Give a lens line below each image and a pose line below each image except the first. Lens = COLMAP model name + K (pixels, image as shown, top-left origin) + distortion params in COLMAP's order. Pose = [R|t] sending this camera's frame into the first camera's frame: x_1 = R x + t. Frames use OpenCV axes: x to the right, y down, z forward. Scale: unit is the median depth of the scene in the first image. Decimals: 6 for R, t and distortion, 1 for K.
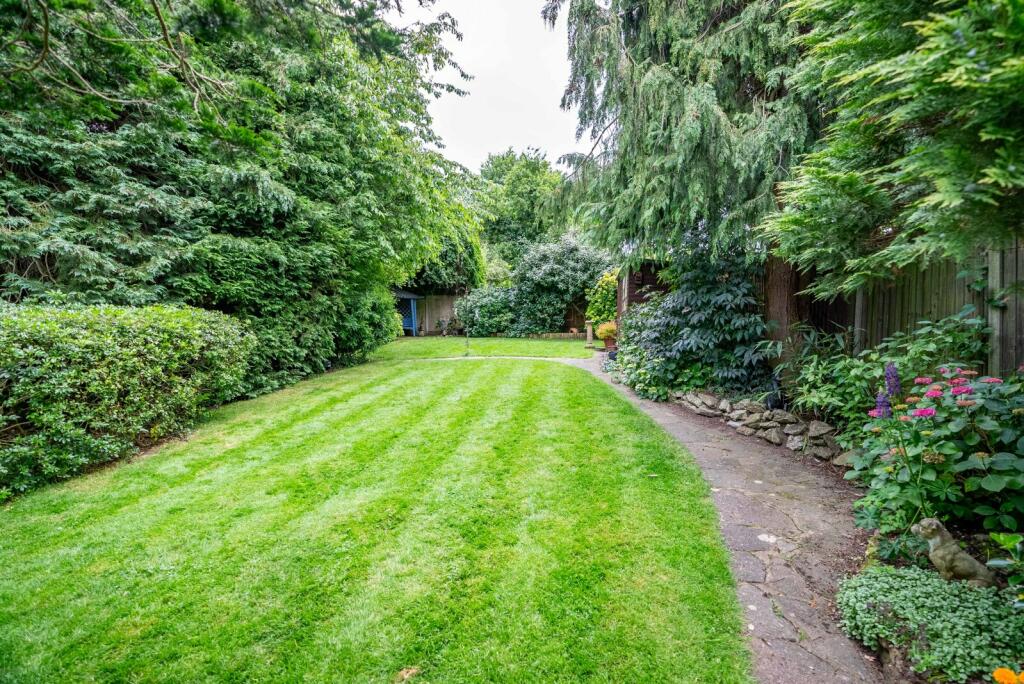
lens RADIAL K [[494.5, 0, 512.0], [0, 494.5, 342.0], [0, 0, 1]] dist [-0.057322, 0.025522]
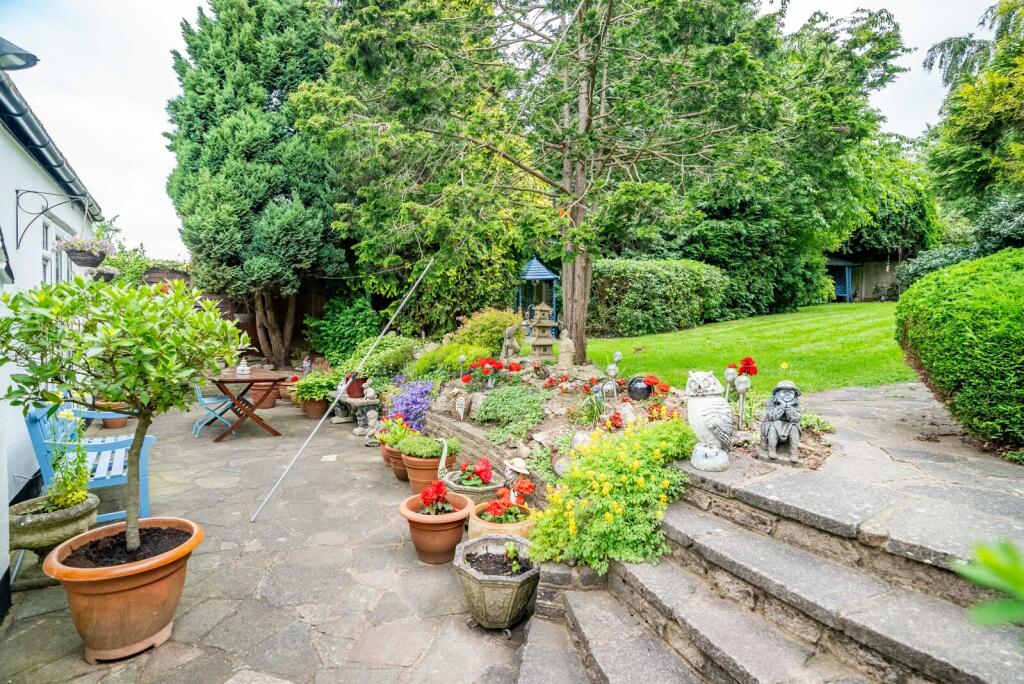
lens RADIAL K [[494.5, 0, 512.0], [0, 494.5, 342.0], [0, 0, 1]] dist [-0.057322, 0.025522]
pose [[0.687695, 0.050289, -0.724256, 0.132799], [-0.025496, 0.998656, 0.045133, 0.103229], [0.725552, -0.012573, 0.688053, -0.486550]]
